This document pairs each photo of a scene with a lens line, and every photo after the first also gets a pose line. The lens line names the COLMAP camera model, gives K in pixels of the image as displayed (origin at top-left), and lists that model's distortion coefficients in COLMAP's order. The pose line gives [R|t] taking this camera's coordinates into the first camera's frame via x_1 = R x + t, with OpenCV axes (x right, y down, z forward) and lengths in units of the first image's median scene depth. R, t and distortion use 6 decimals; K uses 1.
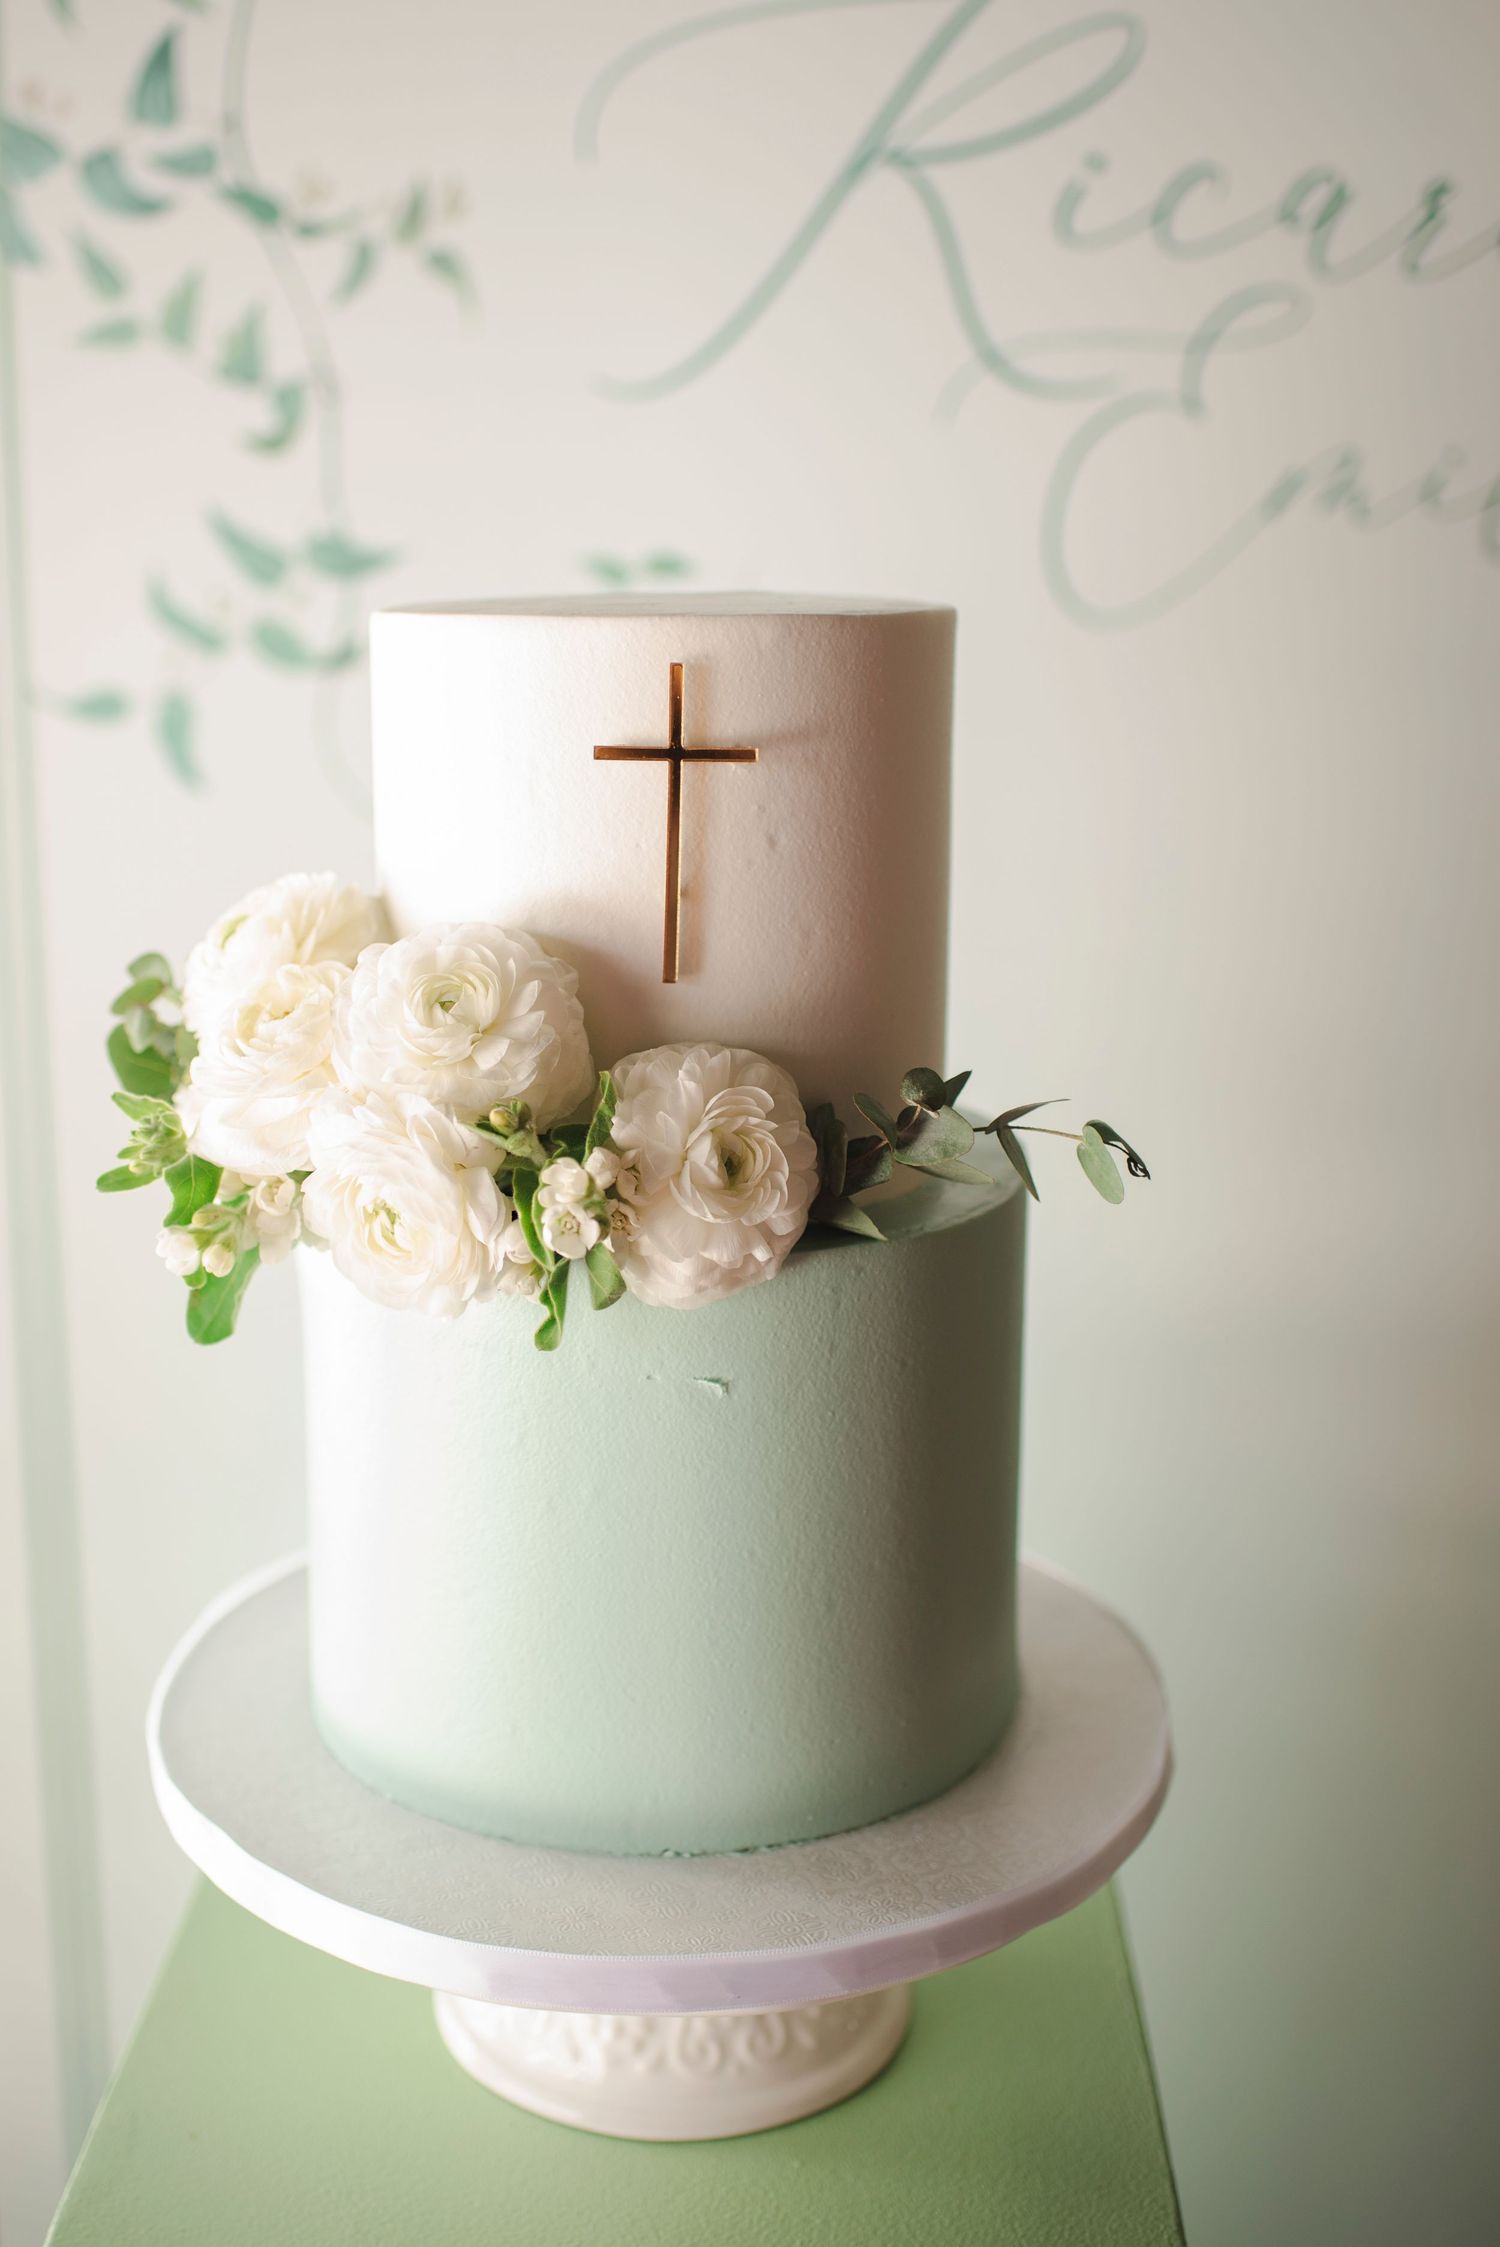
lens RADIAL K [[2510.3, 0, 750.0], [0, 2510.3, 1123.5], [0, 0, 1]] dist [0.017693, 0.000429]
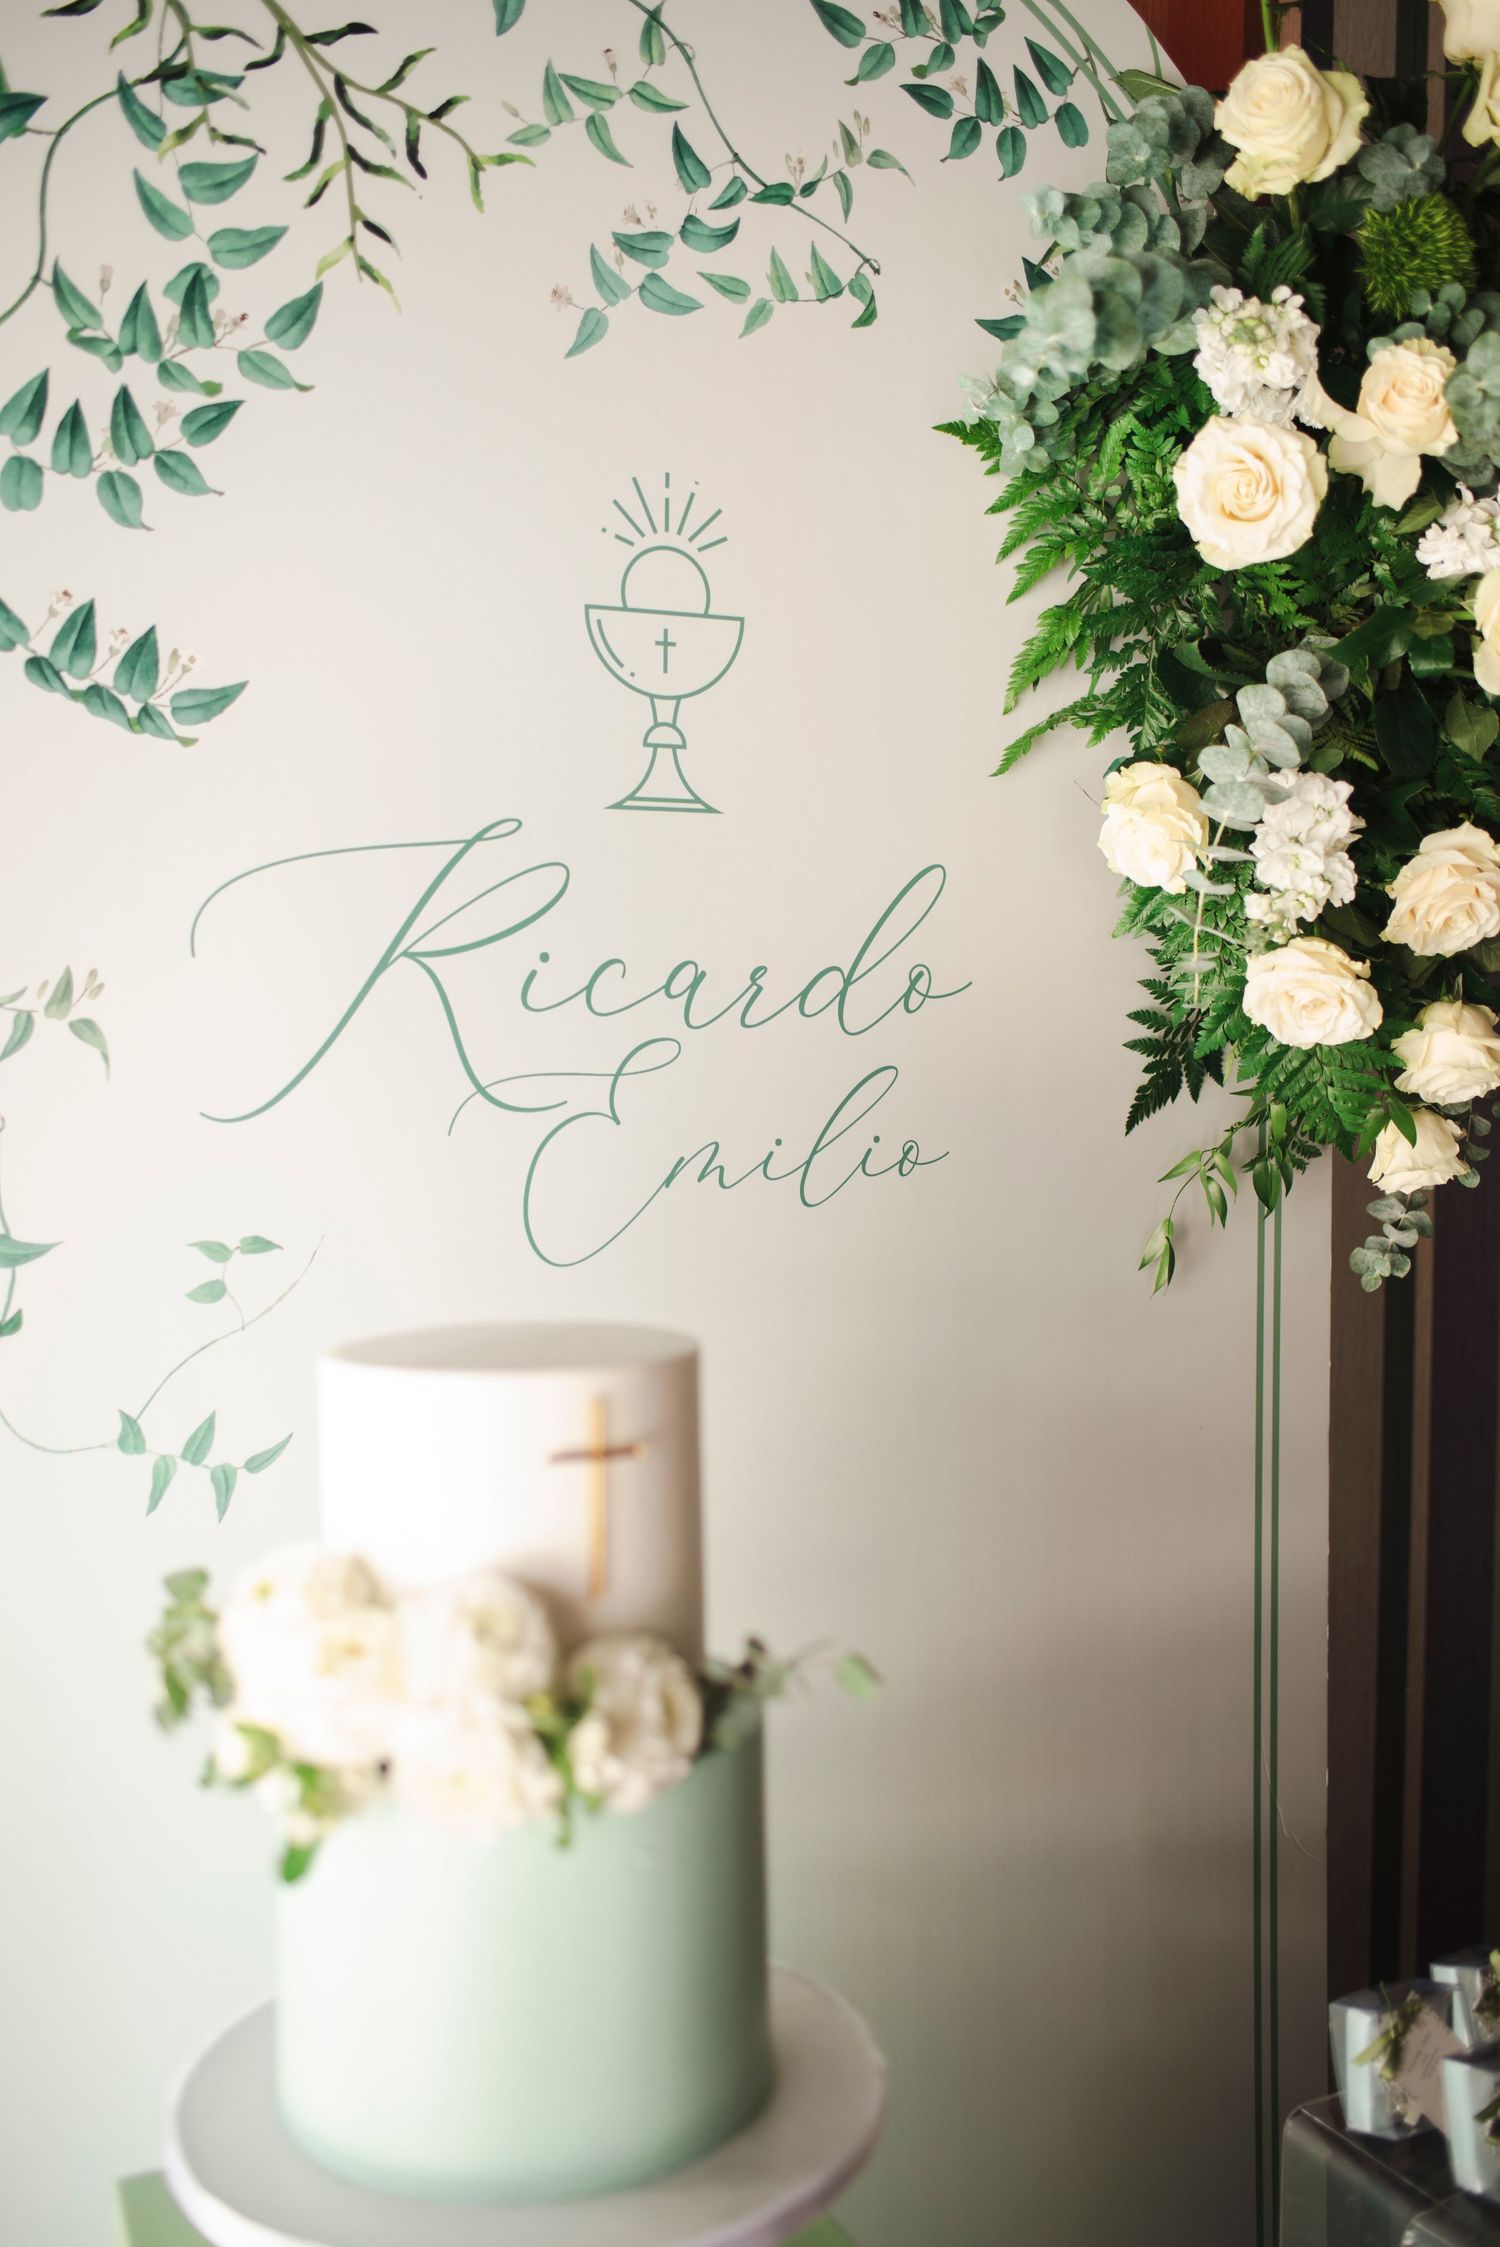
lens RADIAL K [[2510.3, 0, 750.0], [0, 2510.3, 1123.5], [0, 0, 1]] dist [0.017693, 0.000429]
pose [[0.890871, -0.034517, 0.452944, -0.636357], [0.105759, 0.985469, -0.132914, -0.128205], [-0.441774, 0.166312, 0.881576, -0.468825]]
